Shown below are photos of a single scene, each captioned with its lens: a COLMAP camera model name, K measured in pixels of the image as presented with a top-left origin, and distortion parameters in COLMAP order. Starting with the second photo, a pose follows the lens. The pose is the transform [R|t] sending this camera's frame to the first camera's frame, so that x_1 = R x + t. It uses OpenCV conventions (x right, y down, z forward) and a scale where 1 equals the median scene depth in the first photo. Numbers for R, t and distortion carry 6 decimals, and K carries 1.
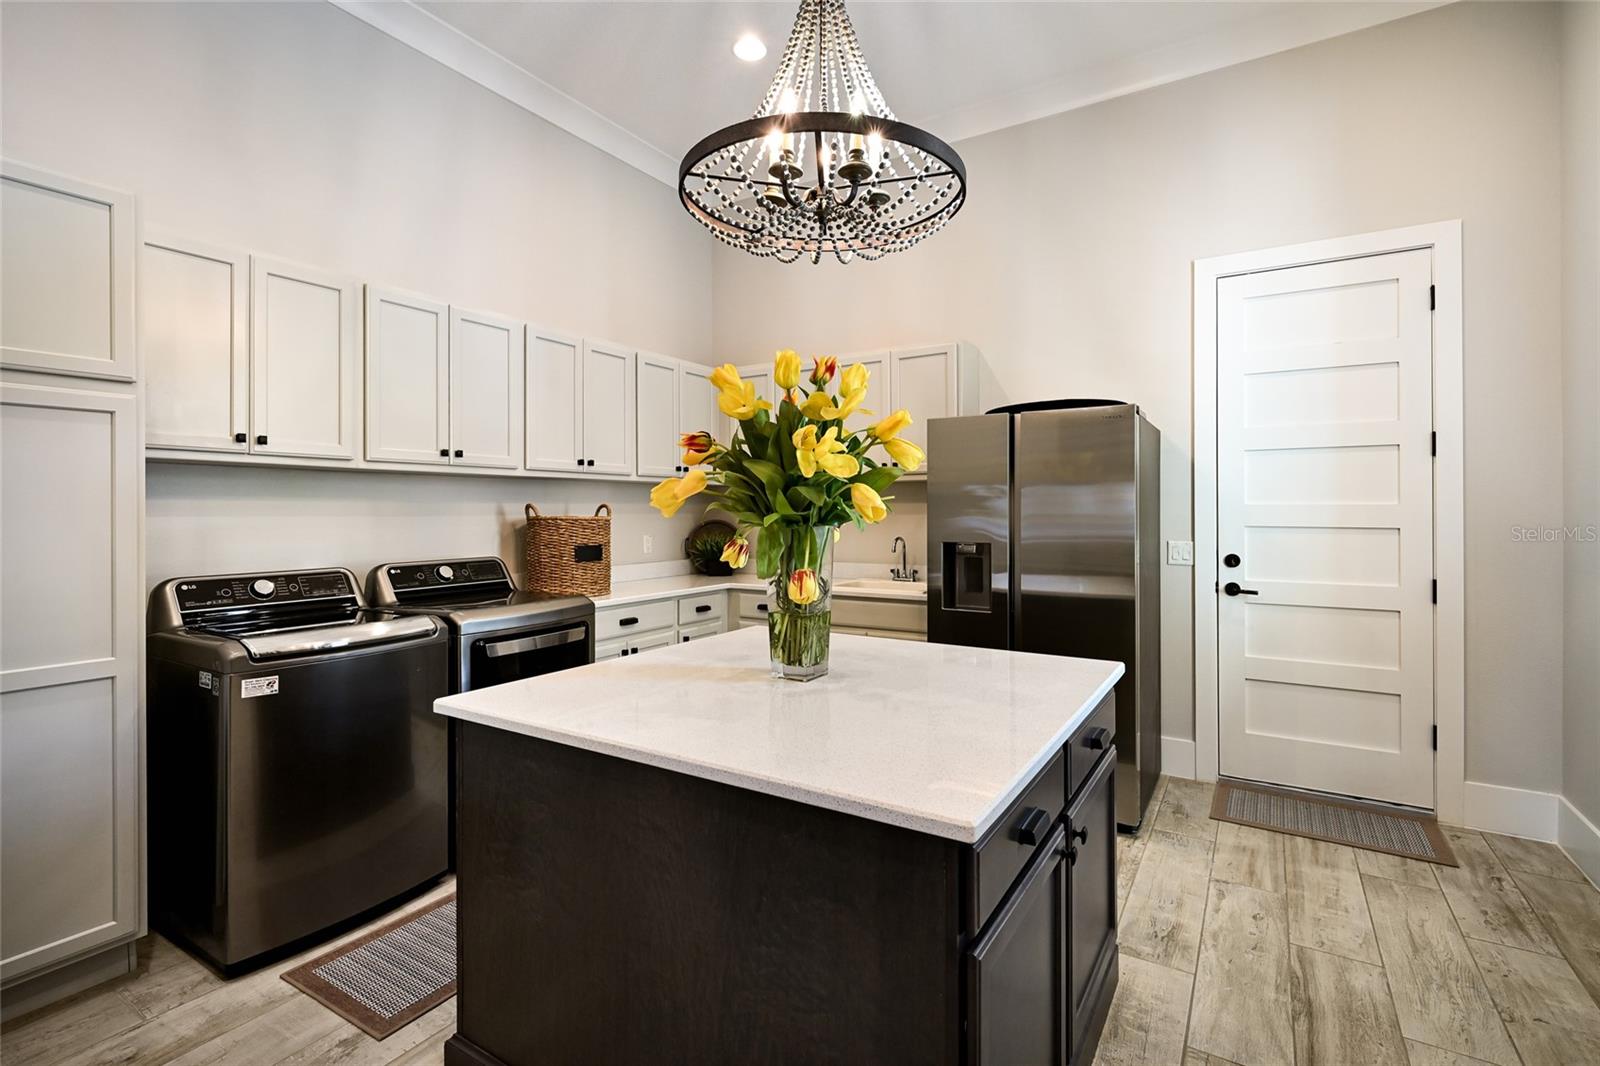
lens RADIAL K [[743.0, 0, 804.1], [0, 743.0, 508.4], [0, 0, 1]] dist [-0.000225, -0.000449]
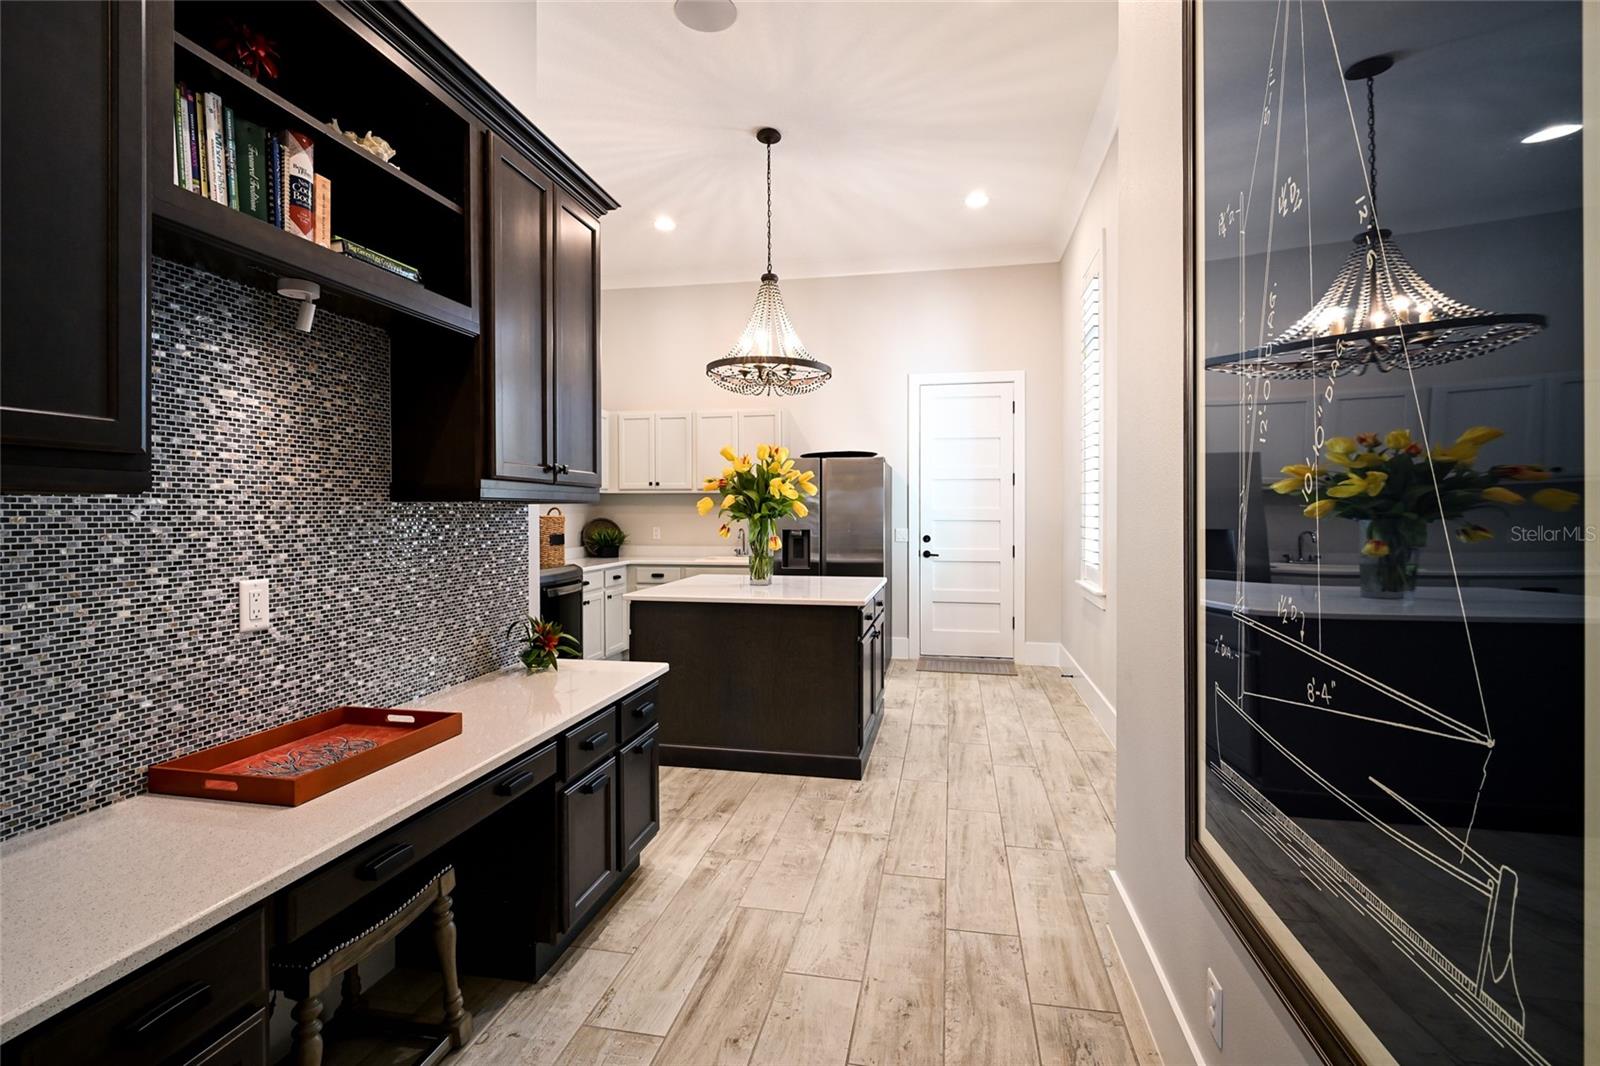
lens RADIAL K [[743.0, 0, 804.1], [0, 743.0, 508.4], [0, 0, 1]] dist [-0.000225, -0.000449]
pose [[0.935025, 0.002798, 0.354570, -0.431682], [-0.002228, 0.999995, -0.002014, -0.002207], [-0.354574, 0.001093, 0.935027, -0.735119]]
